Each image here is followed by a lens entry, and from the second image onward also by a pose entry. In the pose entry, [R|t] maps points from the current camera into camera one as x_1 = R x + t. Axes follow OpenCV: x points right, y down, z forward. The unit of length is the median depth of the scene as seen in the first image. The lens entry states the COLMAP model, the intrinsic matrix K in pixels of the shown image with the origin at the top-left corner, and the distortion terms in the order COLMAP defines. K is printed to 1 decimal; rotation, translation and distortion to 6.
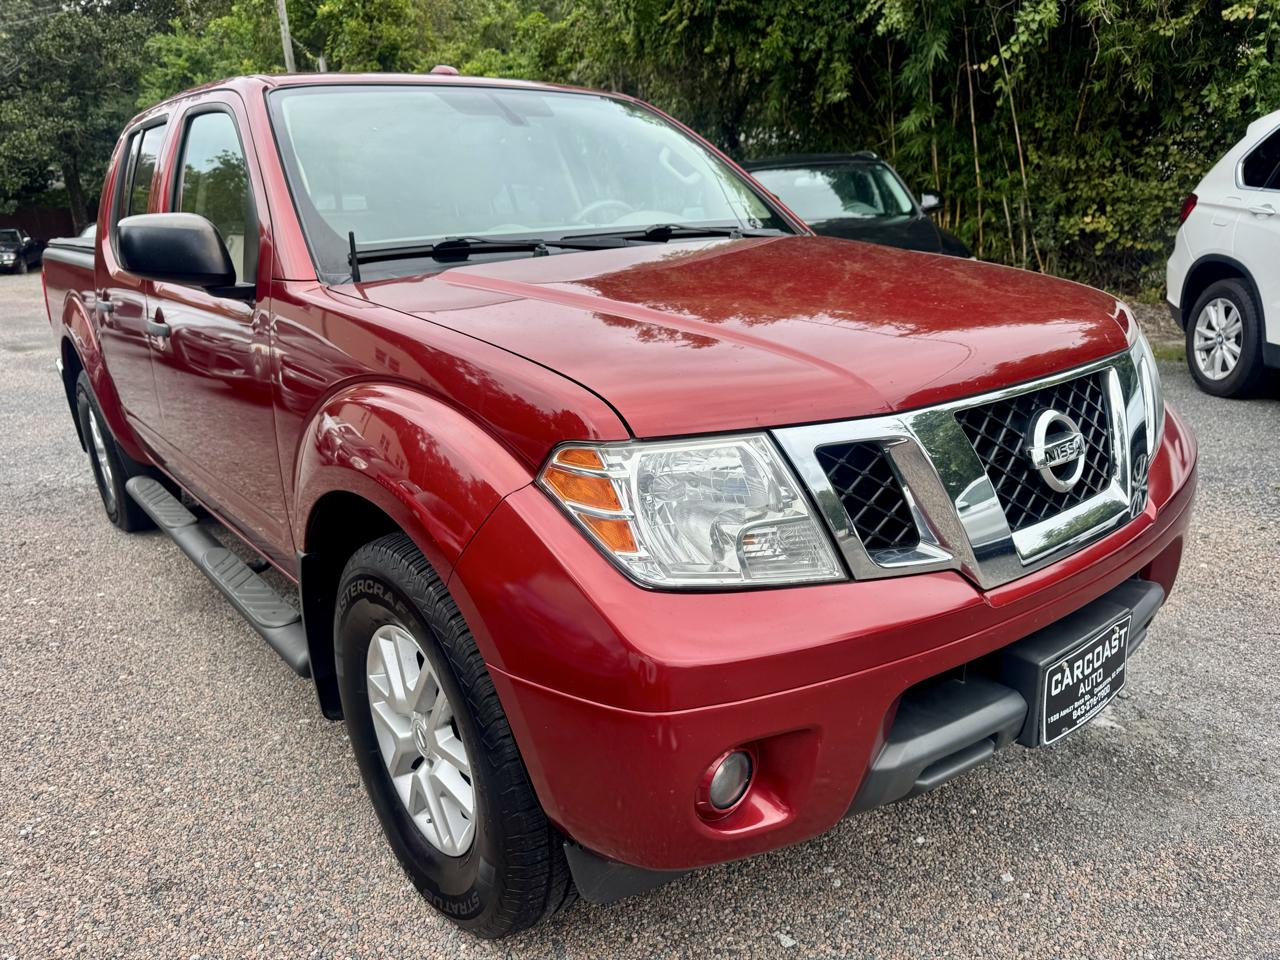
lens RADIAL K [[942.8, 0, 627.3], [0, 942.8, 525.0], [0, 0, 1]] dist [0.031613, -0.038834]
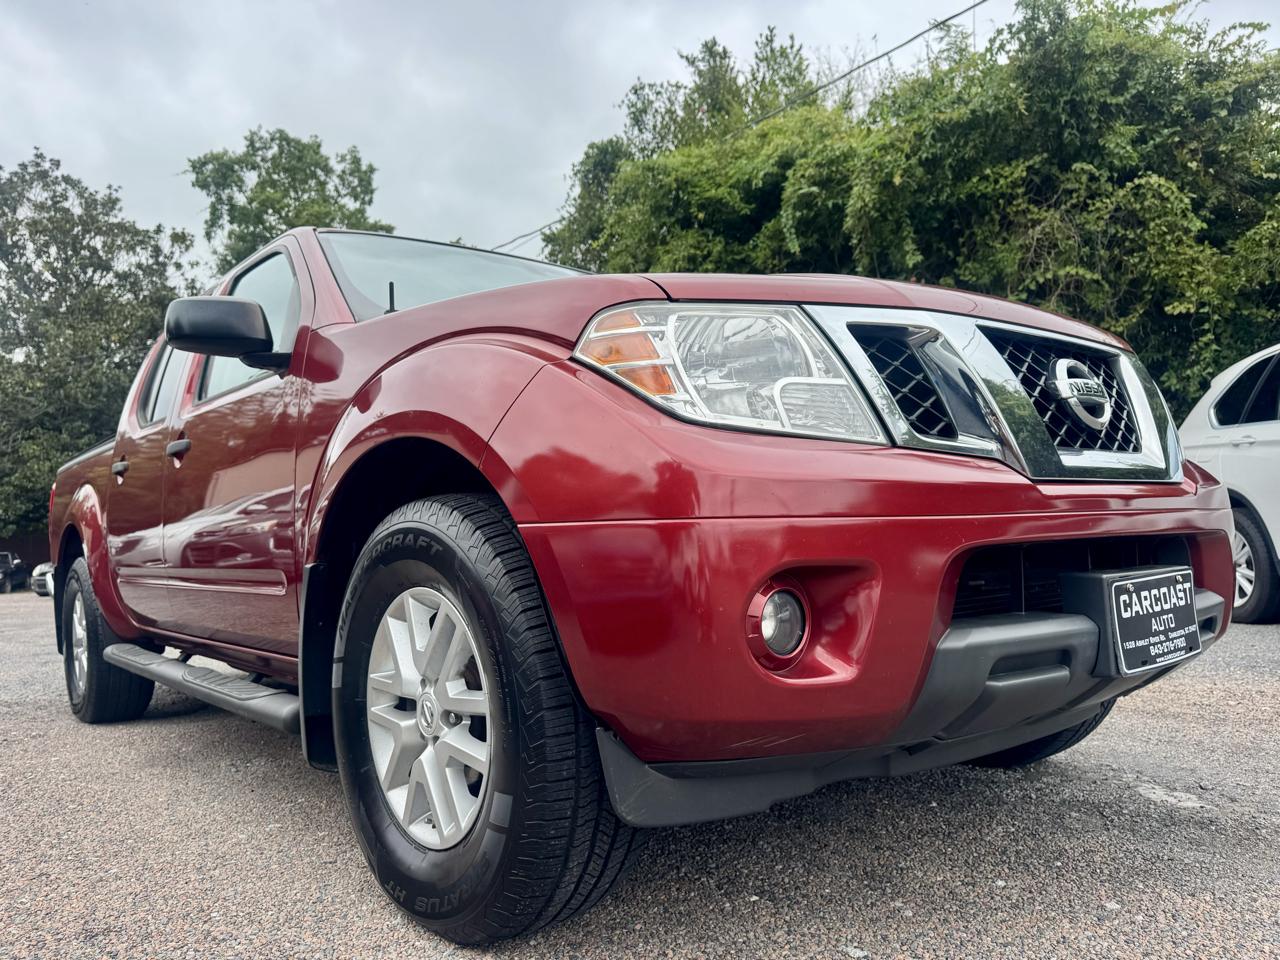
lens RADIAL K [[992.3, 0, 598.3], [0, 992.3, 492.3], [0, 0, 1]] dist [0.006622, -0.006029]
pose [[0.999911, 0.003741, -0.012800, -0.034497], [-0.008344, 0.924232, -0.381739, 0.307089], [0.010402, 0.381812, 0.924181, 0.039201]]
